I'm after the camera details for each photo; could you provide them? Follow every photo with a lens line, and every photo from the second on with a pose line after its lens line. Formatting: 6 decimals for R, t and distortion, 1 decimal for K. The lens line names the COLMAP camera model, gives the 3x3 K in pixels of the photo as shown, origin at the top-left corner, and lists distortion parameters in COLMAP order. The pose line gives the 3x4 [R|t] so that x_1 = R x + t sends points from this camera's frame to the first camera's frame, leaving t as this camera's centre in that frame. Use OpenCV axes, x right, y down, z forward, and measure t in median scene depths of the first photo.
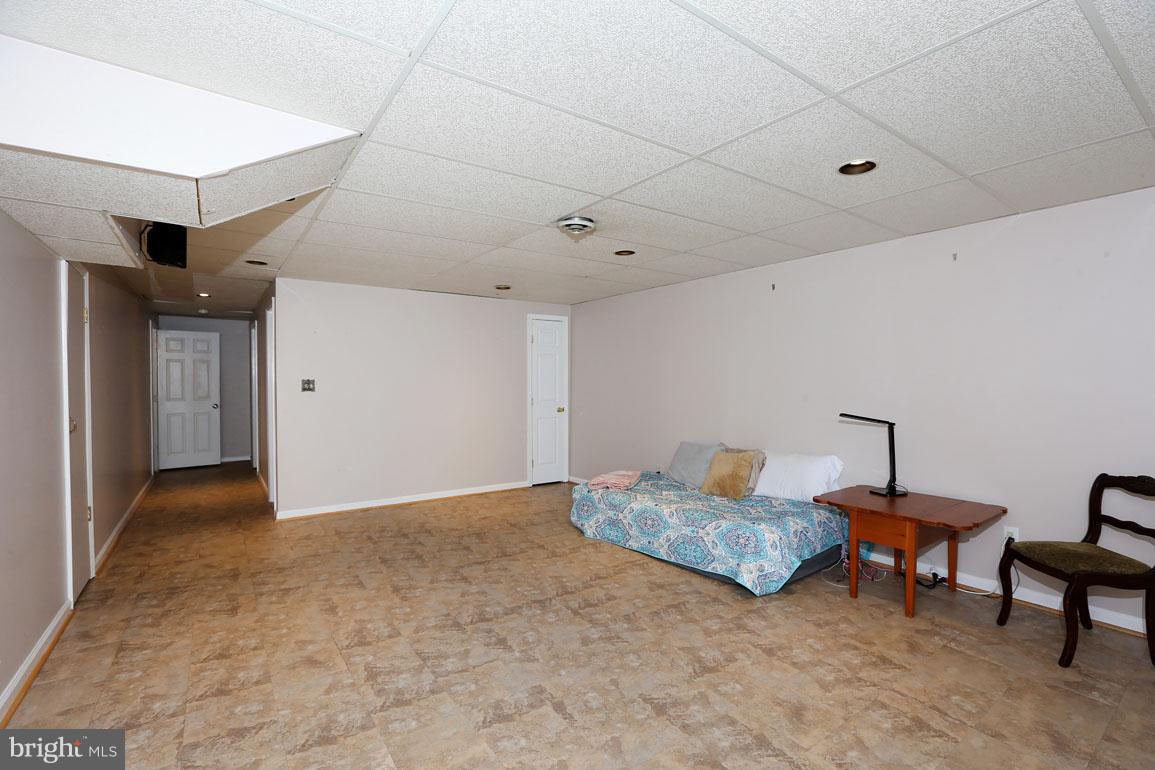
lens RADIAL K [[523.2, 0, 576.4], [0, 523.2, 389.9], [0, 0, 1]] dist [-0.060477, 0.025714]
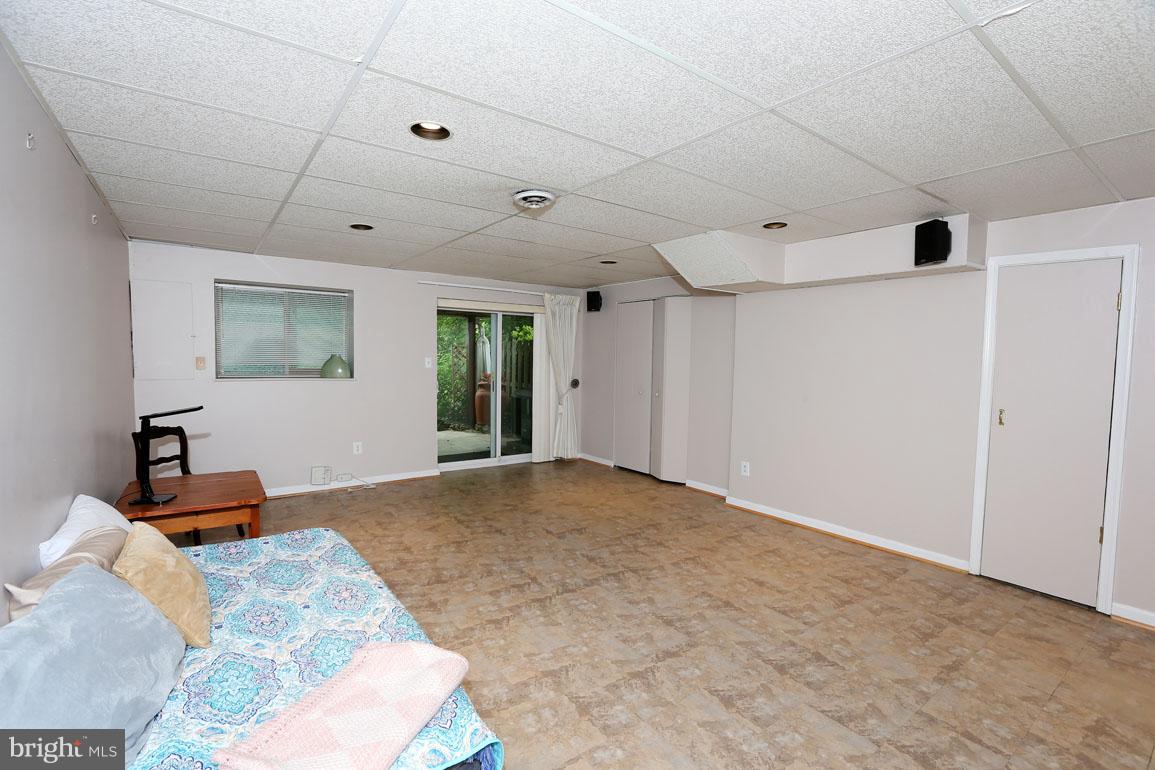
lens RADIAL K [[523.2, 0, 576.4], [0, 523.2, 389.9], [0, 0, 1]] dist [-0.060477, 0.025714]
pose [[-0.999752, -0.015198, -0.016306, -0.067117], [-0.016444, 0.996722, 0.079217, -0.059577], [0.015049, 0.079465, -0.996724, 2.056704]]
